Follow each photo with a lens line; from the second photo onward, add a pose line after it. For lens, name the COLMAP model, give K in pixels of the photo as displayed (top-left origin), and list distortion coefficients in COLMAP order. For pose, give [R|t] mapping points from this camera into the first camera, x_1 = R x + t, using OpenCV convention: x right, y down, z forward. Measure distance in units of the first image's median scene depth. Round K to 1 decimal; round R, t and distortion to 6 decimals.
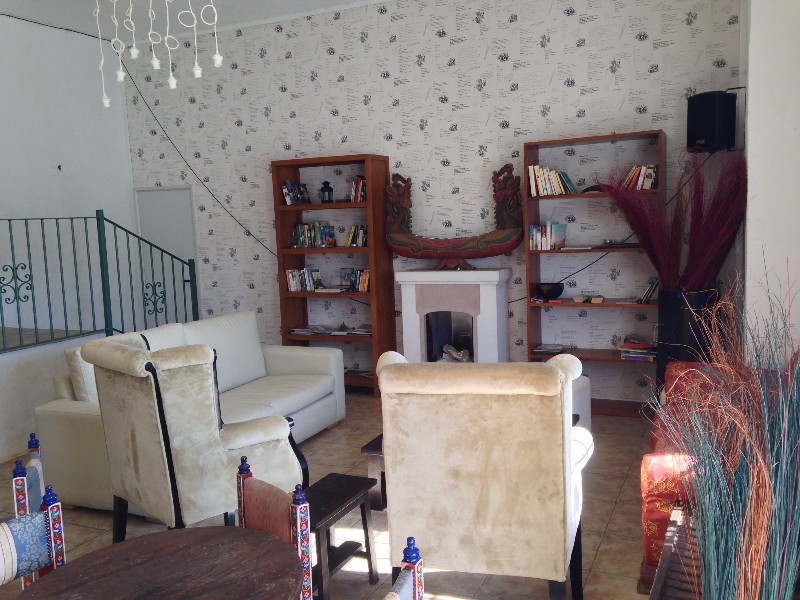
lens RADIAL K [[727.7, 0, 400.0], [0, 727.7, 300.0], [0, 0, 1]] dist [0.003169, -0.006469]
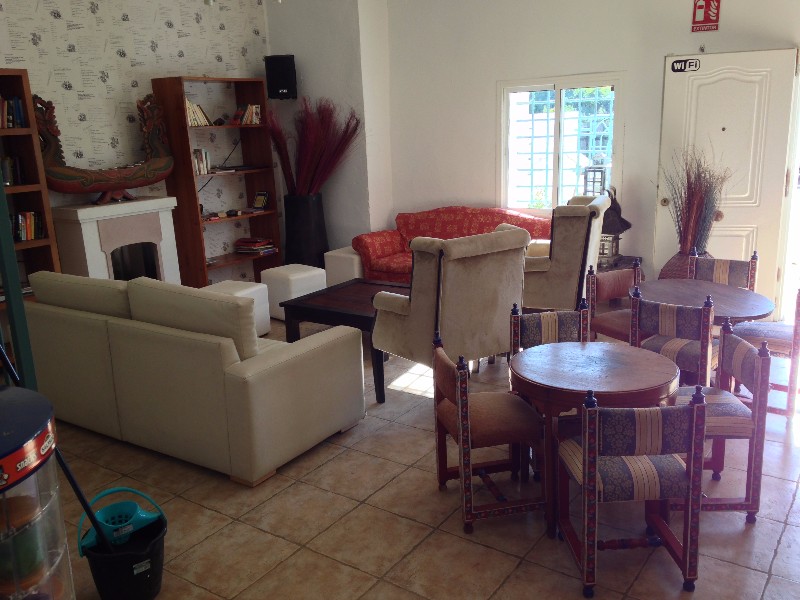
lens RADIAL K [[727.7, 0, 400.0], [0, 727.7, 300.0], [0, 0, 1]] dist [0.003169, -0.006469]
pose [[0.140385, -0.200577, 0.969568, -0.832853], [0.132709, 0.974241, 0.182328, -0.040374], [-0.981163, 0.103074, 0.163387, 0.485250]]
